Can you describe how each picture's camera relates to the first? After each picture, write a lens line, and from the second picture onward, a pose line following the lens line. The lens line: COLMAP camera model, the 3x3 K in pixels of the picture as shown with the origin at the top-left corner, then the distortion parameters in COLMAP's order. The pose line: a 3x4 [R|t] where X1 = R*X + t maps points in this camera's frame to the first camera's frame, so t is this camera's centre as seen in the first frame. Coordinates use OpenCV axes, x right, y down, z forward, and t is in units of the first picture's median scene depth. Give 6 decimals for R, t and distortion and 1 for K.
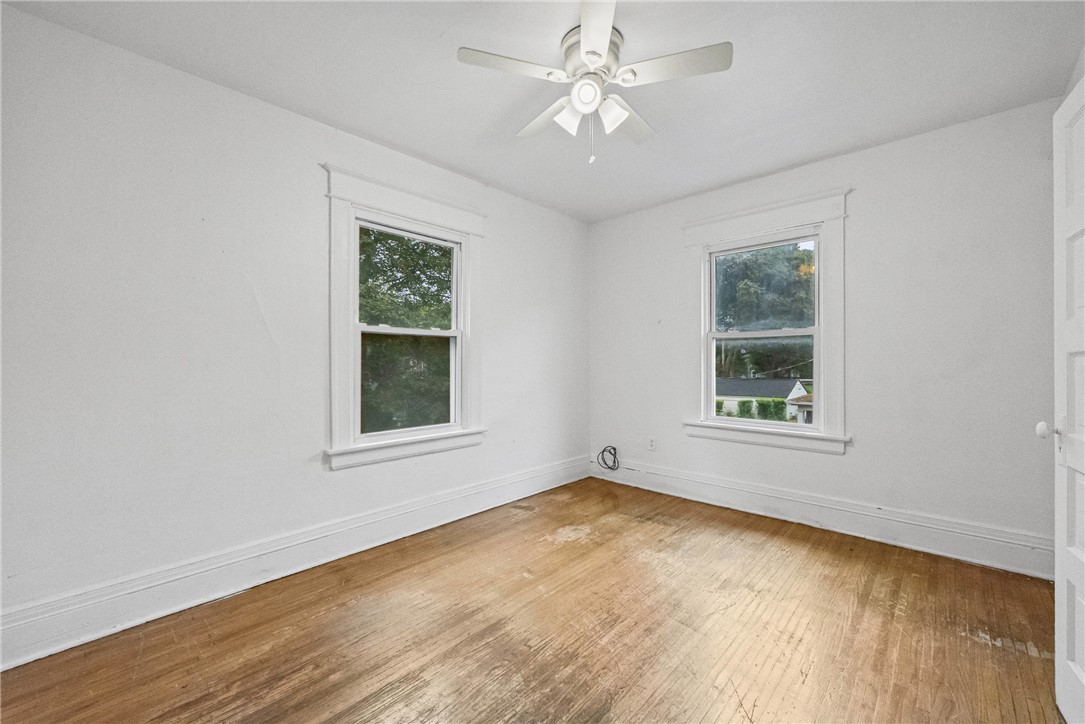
lens RADIAL K [[434.5, 0, 550.0], [0, 434.5, 360.3], [0, 0, 1]] dist [-0.001471, 0.000047]
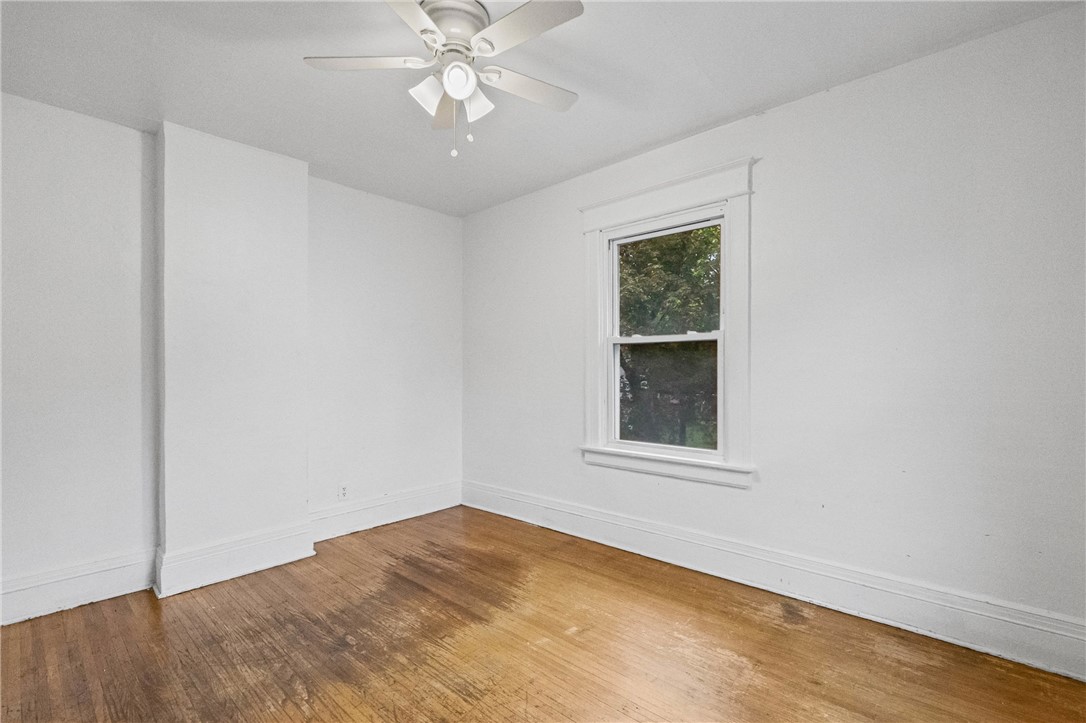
lens RADIAL K [[475.6, 0, 545.9], [0, 475.6, 369.2], [0, 0, 1]] dist [-0.003383, 0.000155]
pose [[0.008587, -0.001766, -0.999962, 0.695969], [0.009783, 0.999951, -0.001682, -0.002879], [0.999915, -0.009768, 0.008604, 0.765755]]
